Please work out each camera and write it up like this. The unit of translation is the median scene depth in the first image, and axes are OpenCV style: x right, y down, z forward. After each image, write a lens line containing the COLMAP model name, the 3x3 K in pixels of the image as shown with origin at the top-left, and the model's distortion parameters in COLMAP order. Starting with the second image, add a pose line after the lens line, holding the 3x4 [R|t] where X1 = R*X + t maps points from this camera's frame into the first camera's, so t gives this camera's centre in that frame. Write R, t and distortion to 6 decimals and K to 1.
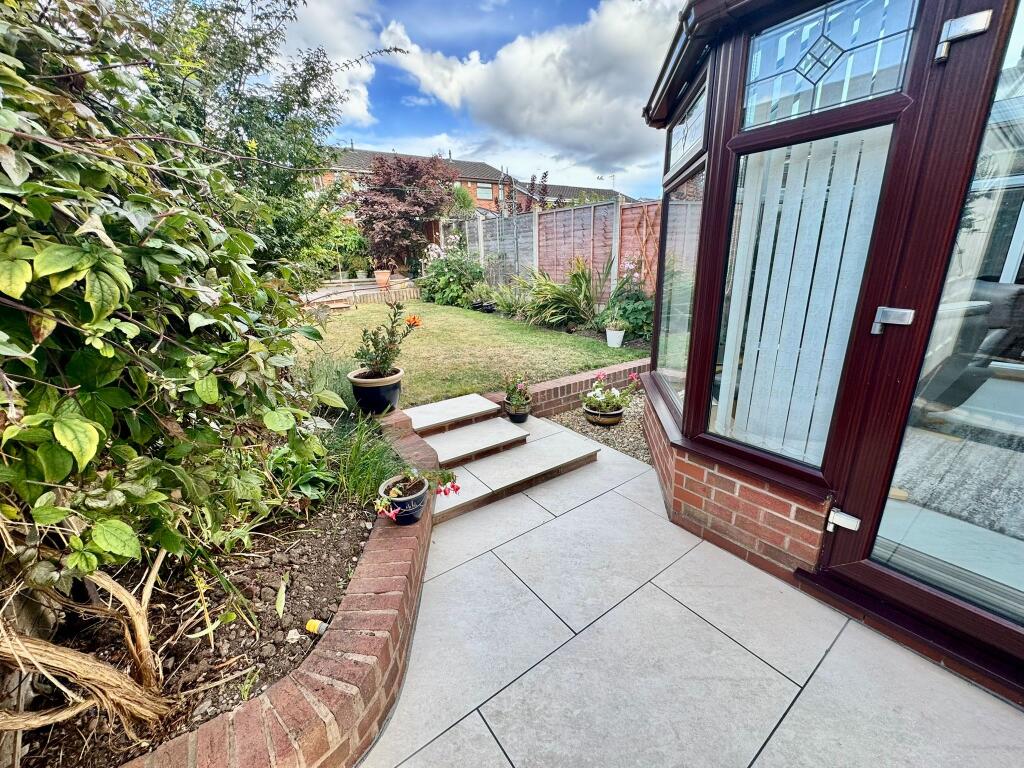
lens RADIAL K [[411.2, 0, 498.5], [0, 411.2, 384.5], [0, 0, 1]] dist [0.002199, -0.001613]
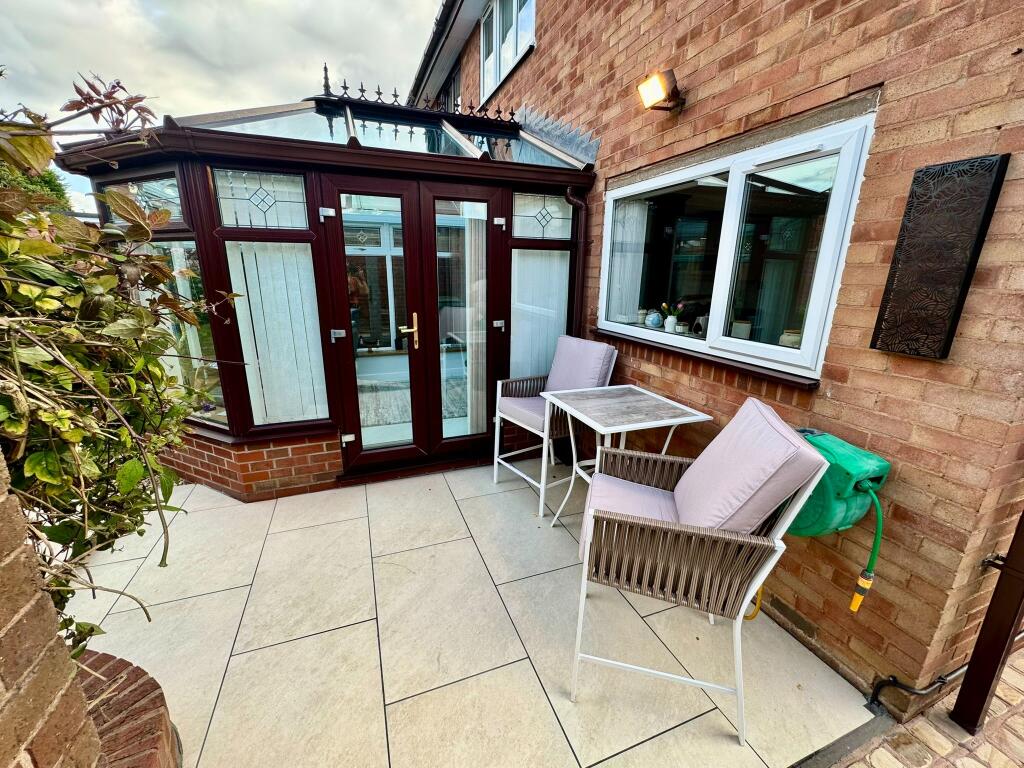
lens RADIAL K [[411.2, 0, 511.1], [0, 411.2, 388.6], [0, 0, 1]] dist [0.002199, -0.001613]
pose [[0.247805, -0.222864, 0.942828, -0.689014], [0.262895, 0.952135, 0.155967, 0.006496], [-0.932458, 0.209215, 0.294534, -0.311191]]
